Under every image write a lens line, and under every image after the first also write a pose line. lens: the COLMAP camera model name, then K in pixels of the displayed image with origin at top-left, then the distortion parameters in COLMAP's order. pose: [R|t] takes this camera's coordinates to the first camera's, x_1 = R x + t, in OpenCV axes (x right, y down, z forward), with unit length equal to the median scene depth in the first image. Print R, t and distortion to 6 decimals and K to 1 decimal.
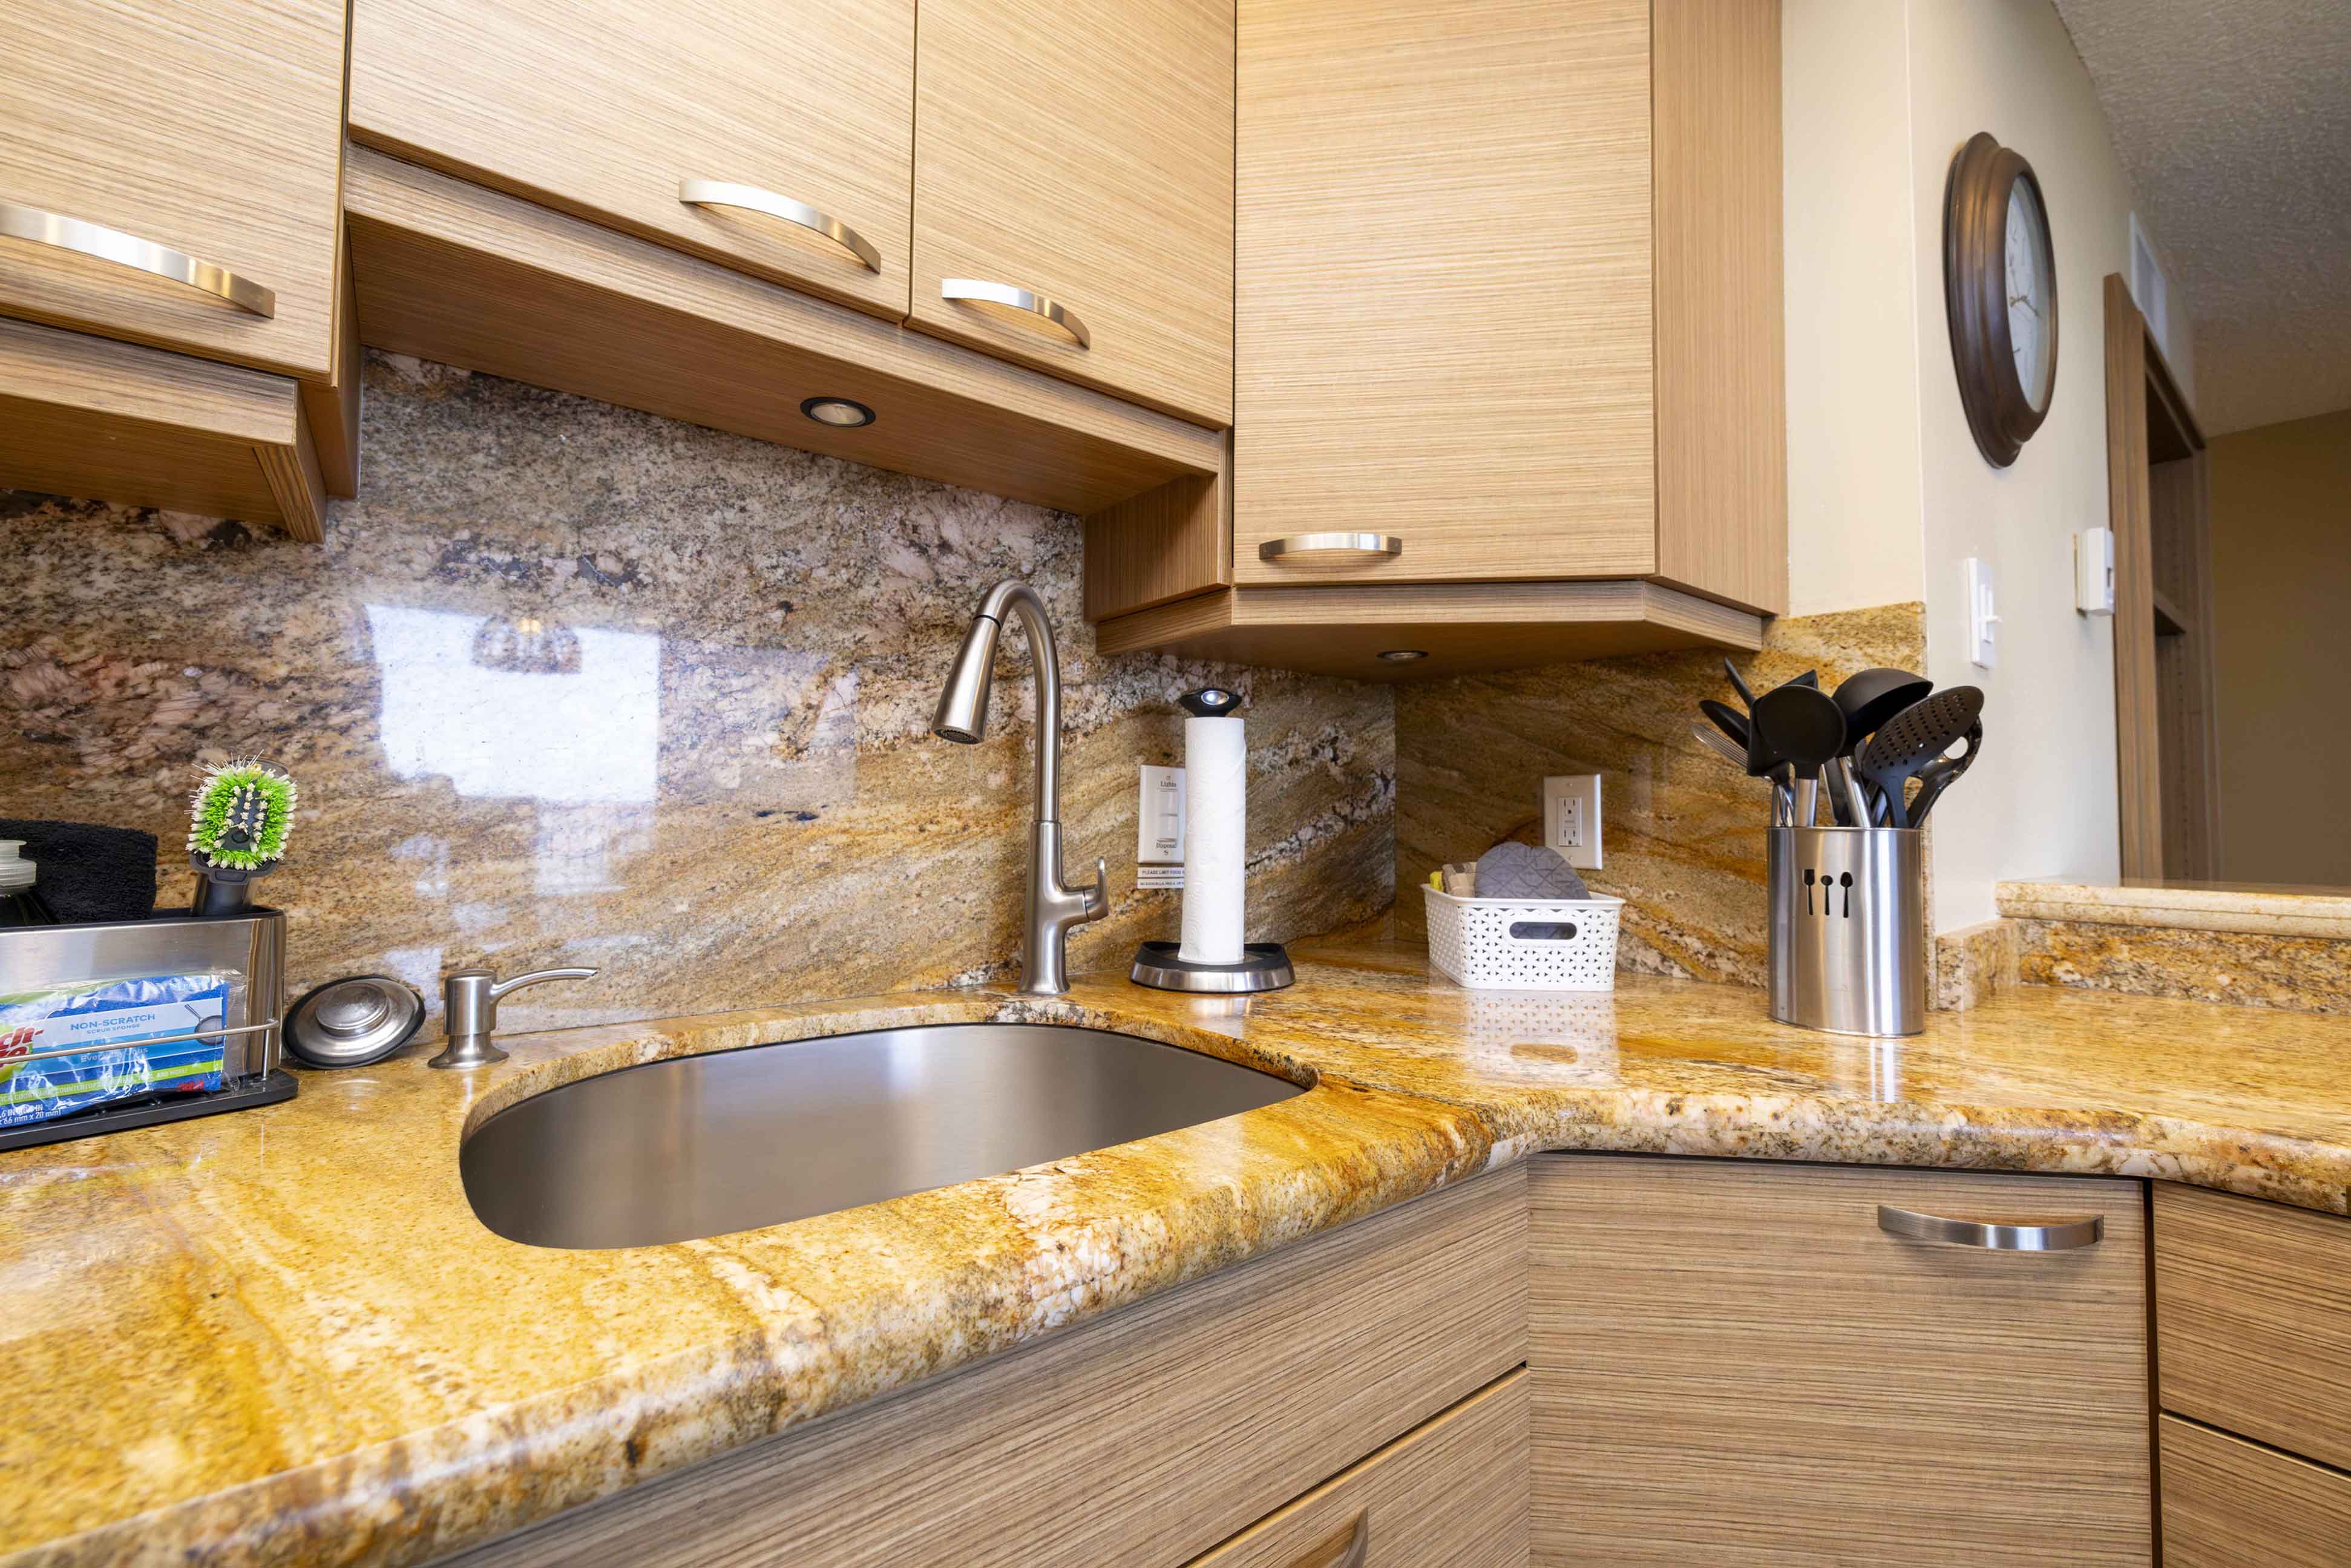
lens RADIAL K [[980.7, 0, 1181.1], [0, 980.7, 777.7], [0, 0, 1]] dist [0.007145, 0.000220]
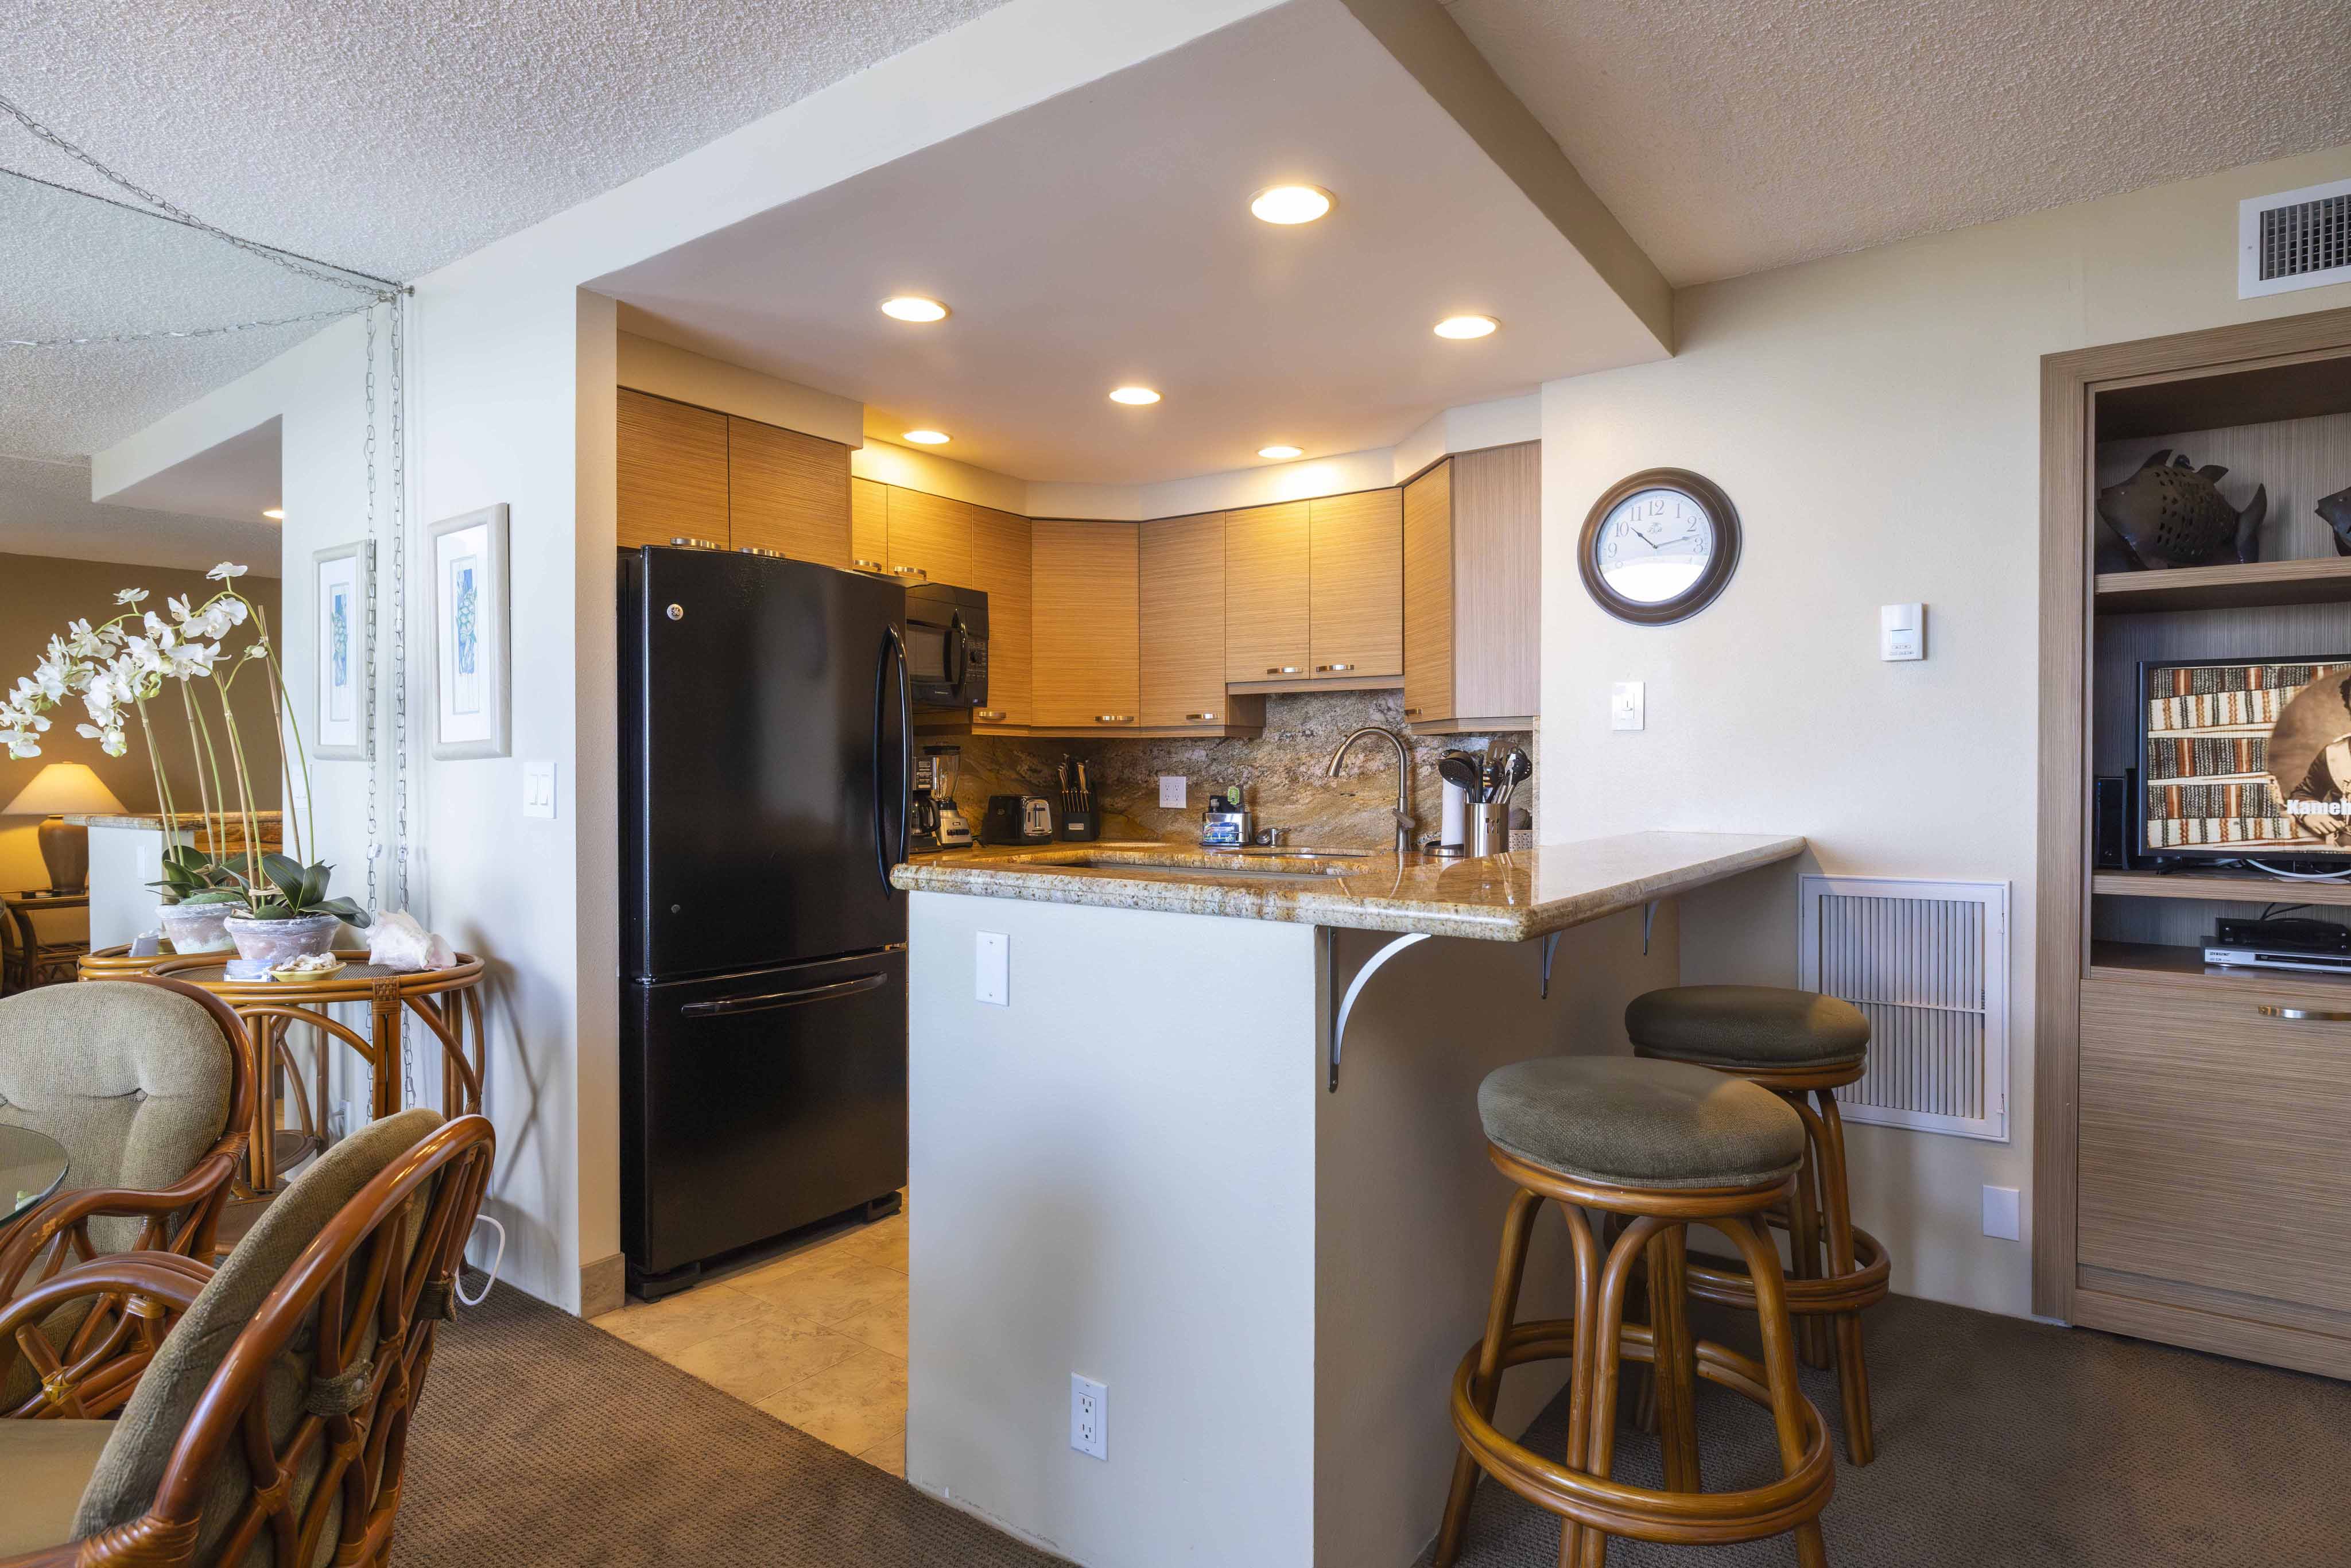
lens RADIAL K [[1261.0, 0, 1113.7], [0, 1261.0, 794.5], [0, 0, 1]] dist [-0.007622, -0.007502]
pose [[0.237797, 0.010339, -0.971260, 3.770048], [0.045326, 0.998736, 0.021728, -0.098669], [0.970257, -0.049190, 0.237028, -0.890952]]
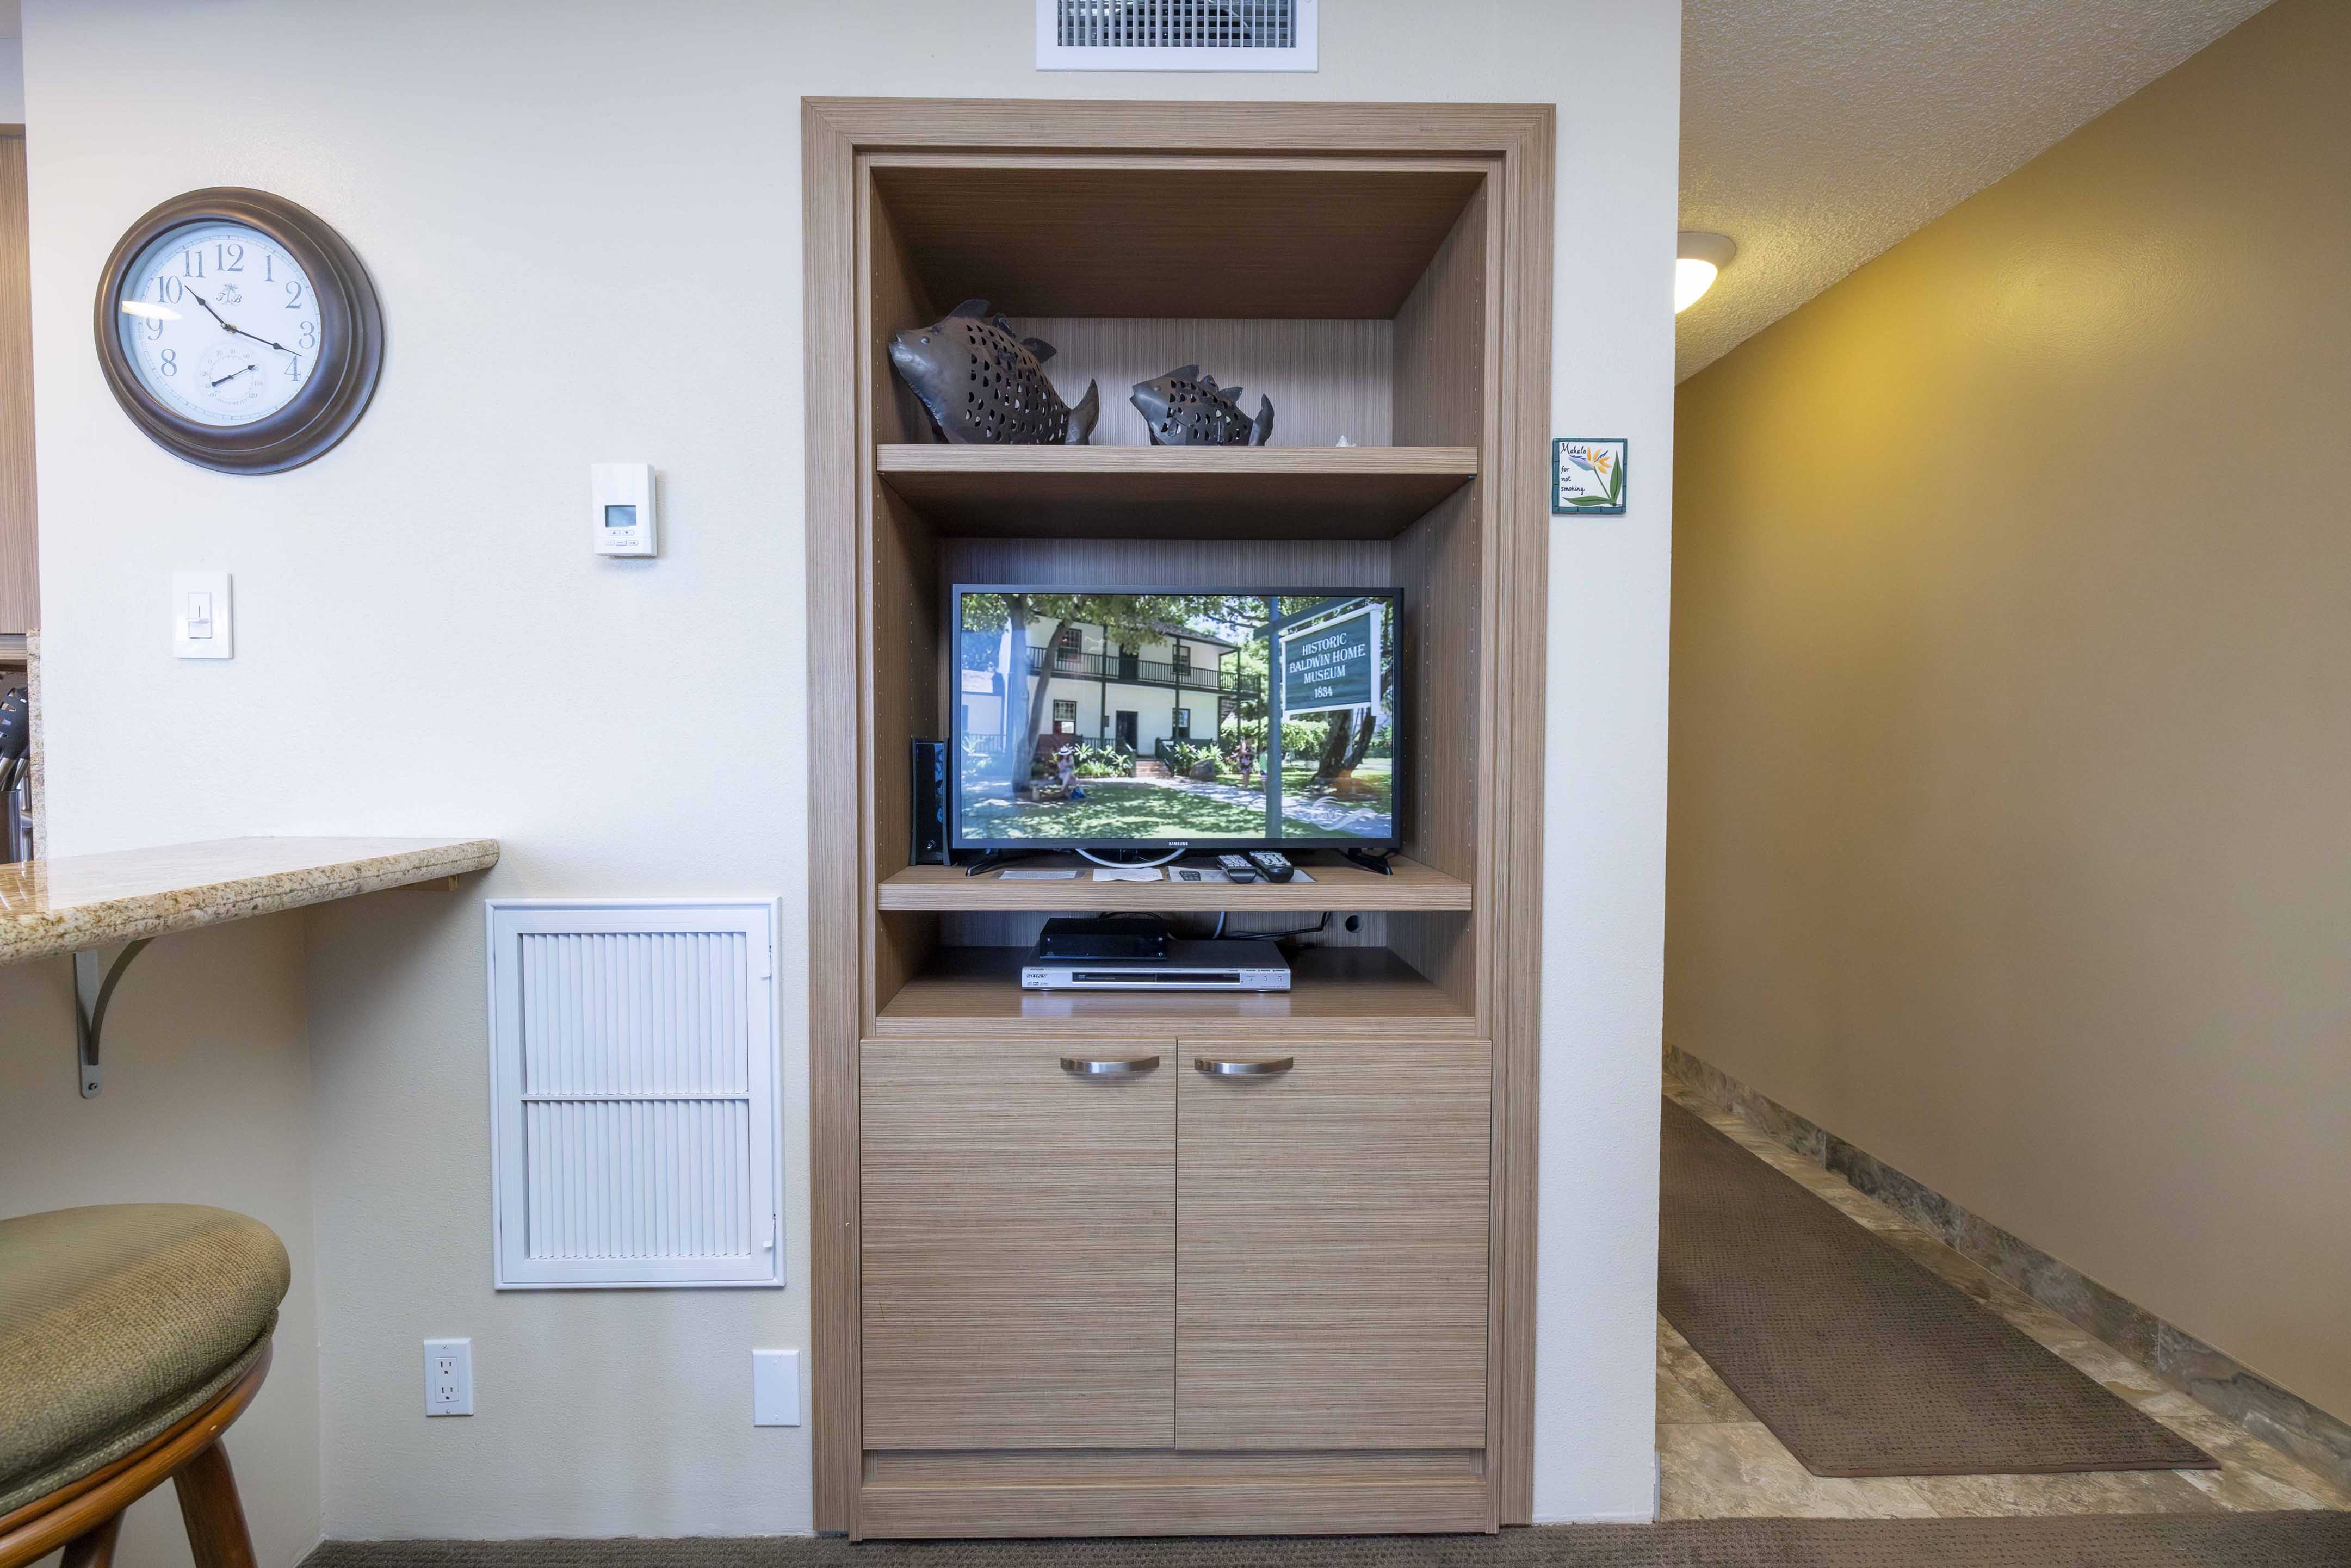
lens RADIAL K [[1024.1, 0, 1187.2], [0, 1024.1, 783.4], [0, 0, 1]] dist [0.001430, 0.000014]
pose [[0.804276, 0.018892, -0.593956, 2.944839], [0.027277, 0.997267, 0.068656, -0.012746], [0.593630, -0.071419, 0.801563, 0.803990]]
